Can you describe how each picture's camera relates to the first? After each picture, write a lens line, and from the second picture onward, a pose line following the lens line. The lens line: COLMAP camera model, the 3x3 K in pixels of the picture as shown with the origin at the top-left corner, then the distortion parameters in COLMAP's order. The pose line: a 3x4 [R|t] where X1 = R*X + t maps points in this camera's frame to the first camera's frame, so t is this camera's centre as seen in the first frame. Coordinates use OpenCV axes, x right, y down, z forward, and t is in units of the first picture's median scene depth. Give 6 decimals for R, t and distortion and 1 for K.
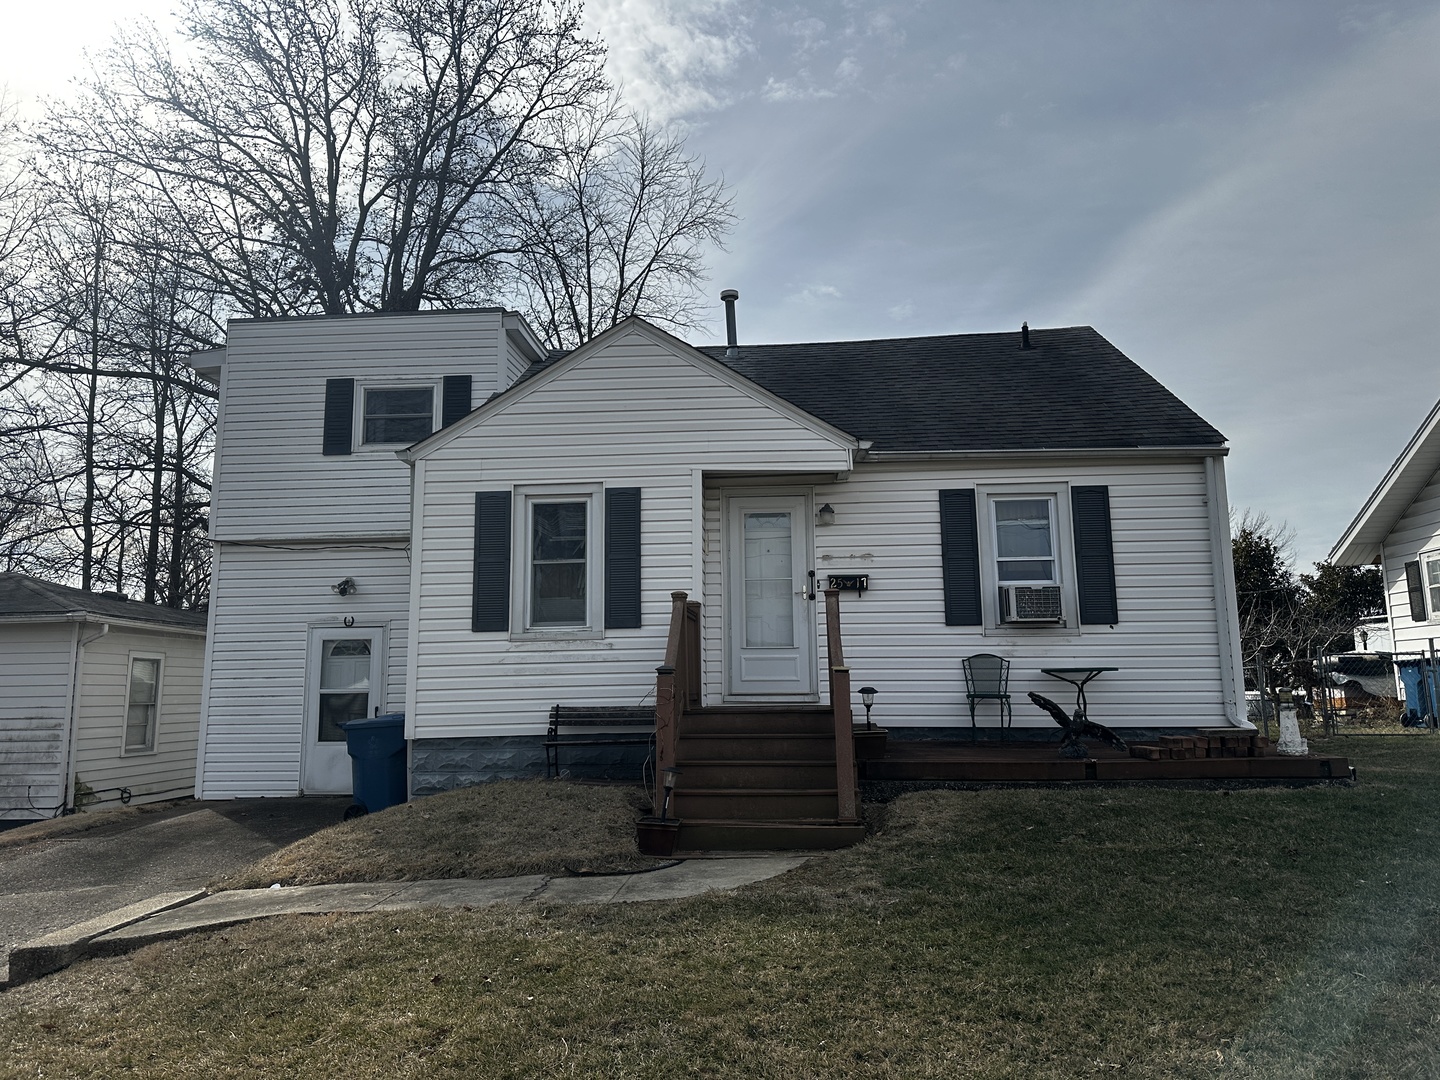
lens RADIAL K [[1026.0, 0, 720.0], [0, 1026.0, 540.0], [0, 0, 1]] dist [0.098968, -0.001271]
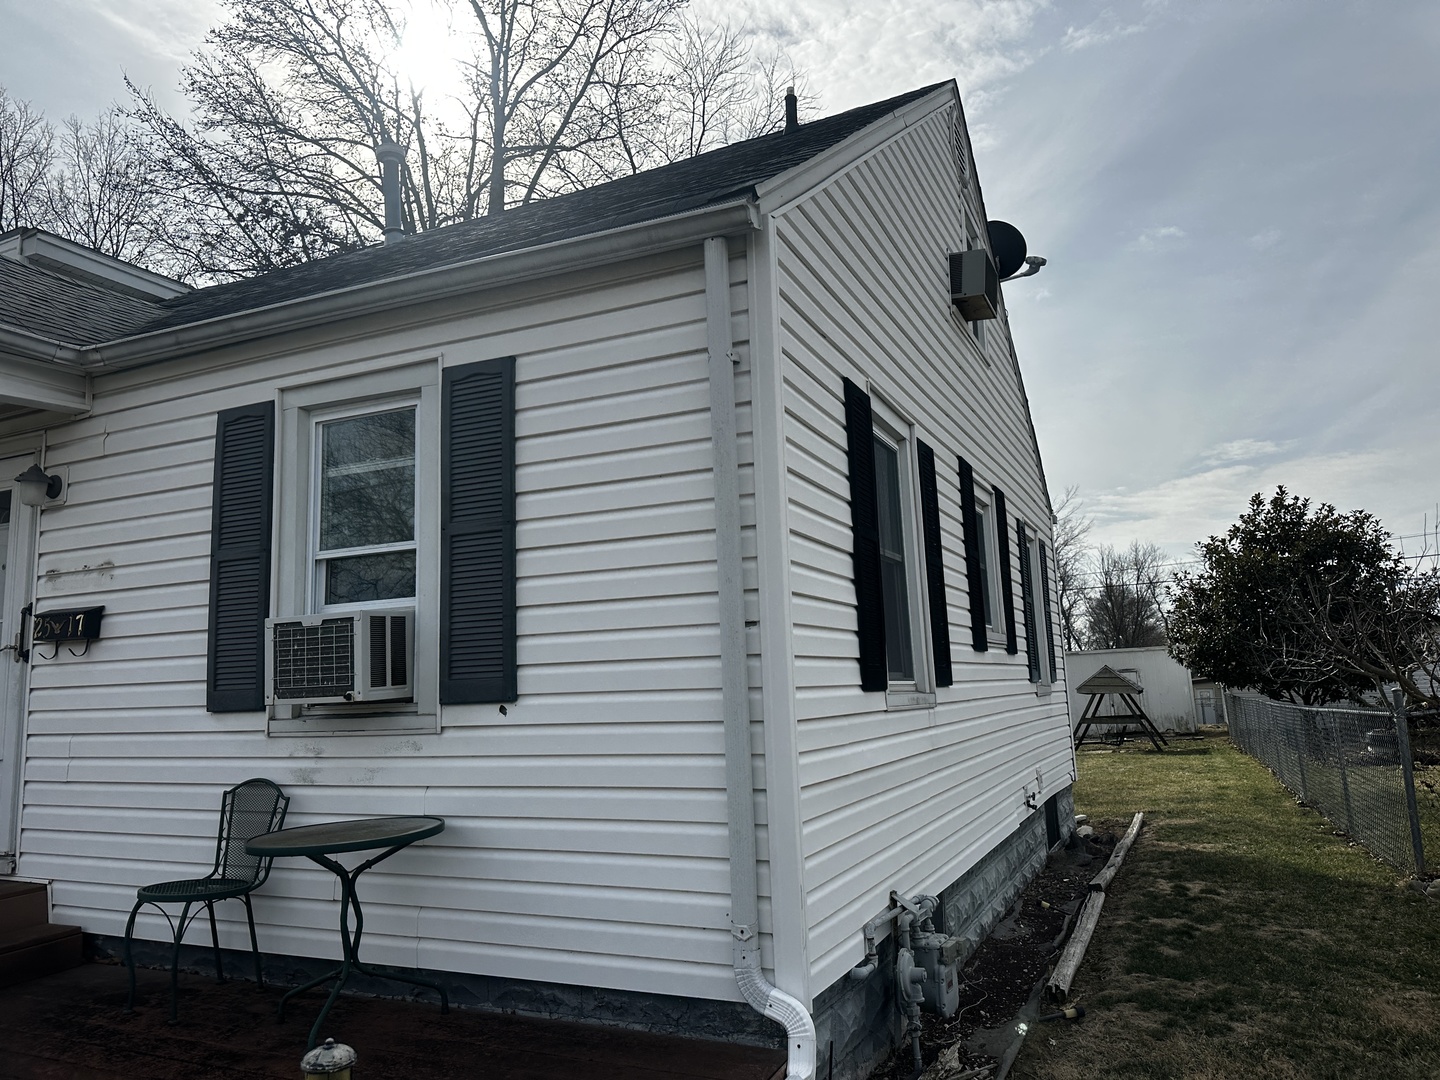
lens RADIAL K [[981.3, 0, 728.0], [0, 981.3, 535.1], [0, 0, 1]] dist [0.076558, -0.085116]
pose [[0.940219, -0.074424, -0.332339, 0.571035], [0.077197, 0.997004, -0.004873, 0.025421], [0.331706, -0.021074, 0.943148, 0.660971]]
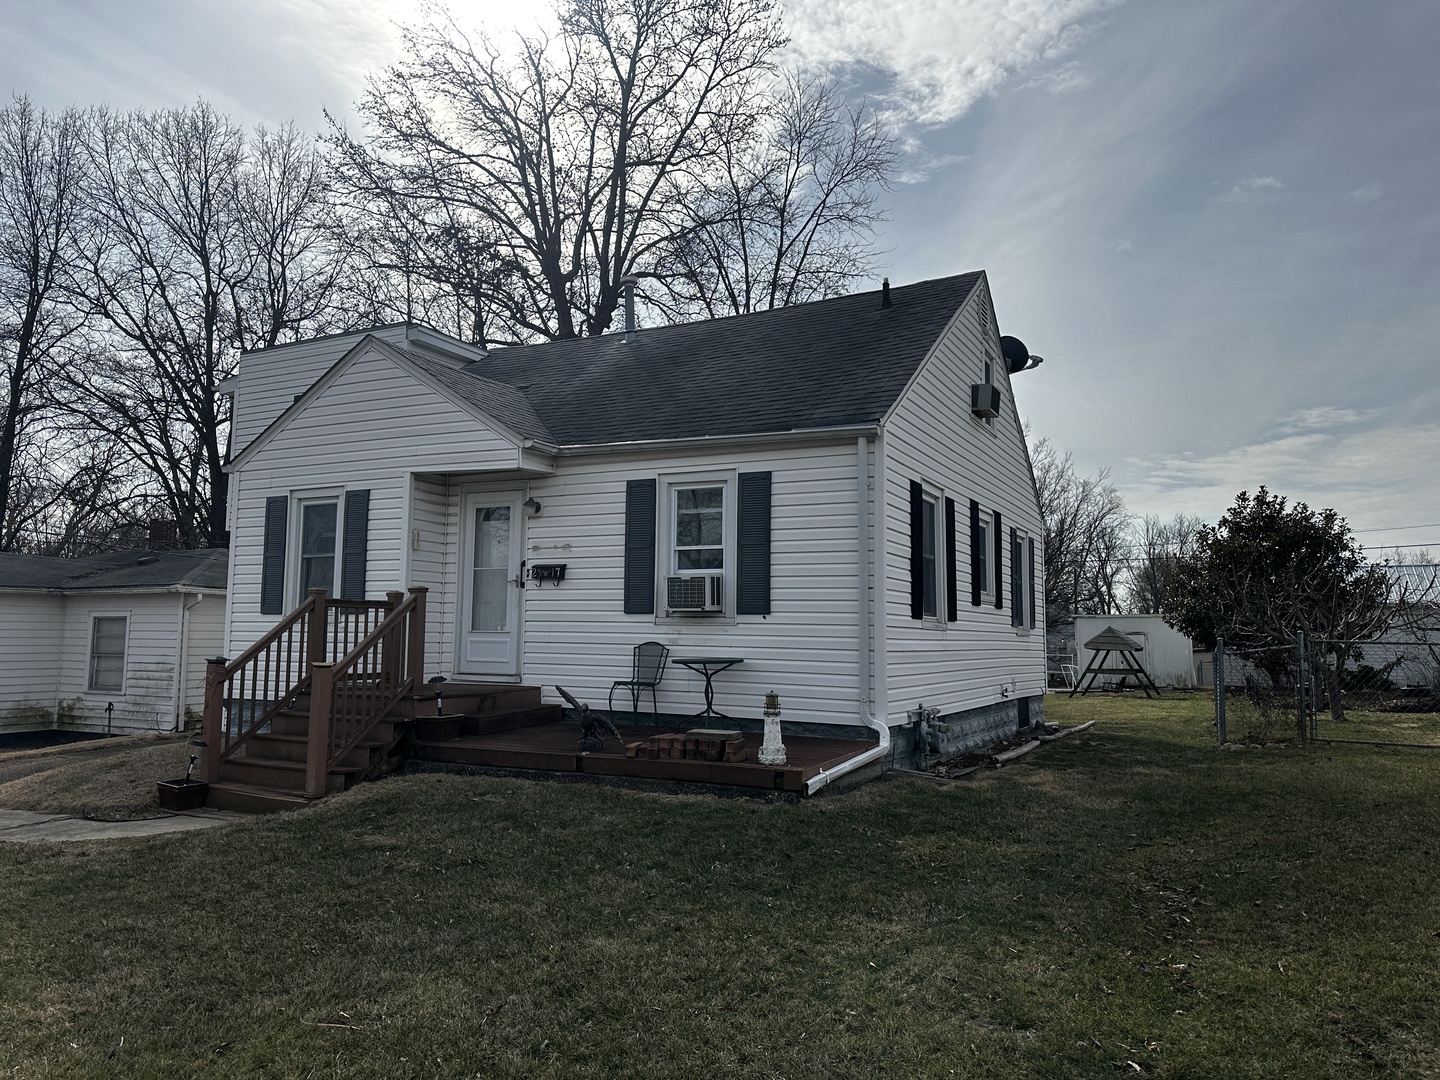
lens RADIAL K [[1016.7, 0, 716.5], [0, 1016.7, 526.0], [0, 0, 1]] dist [0.091136, -0.104574]
pose [[0.923220, -0.018978, -0.383802, 0.686200], [0.035675, 0.998699, 0.036431, -0.037805], [0.382611, -0.047326, 0.922696, 0.099174]]
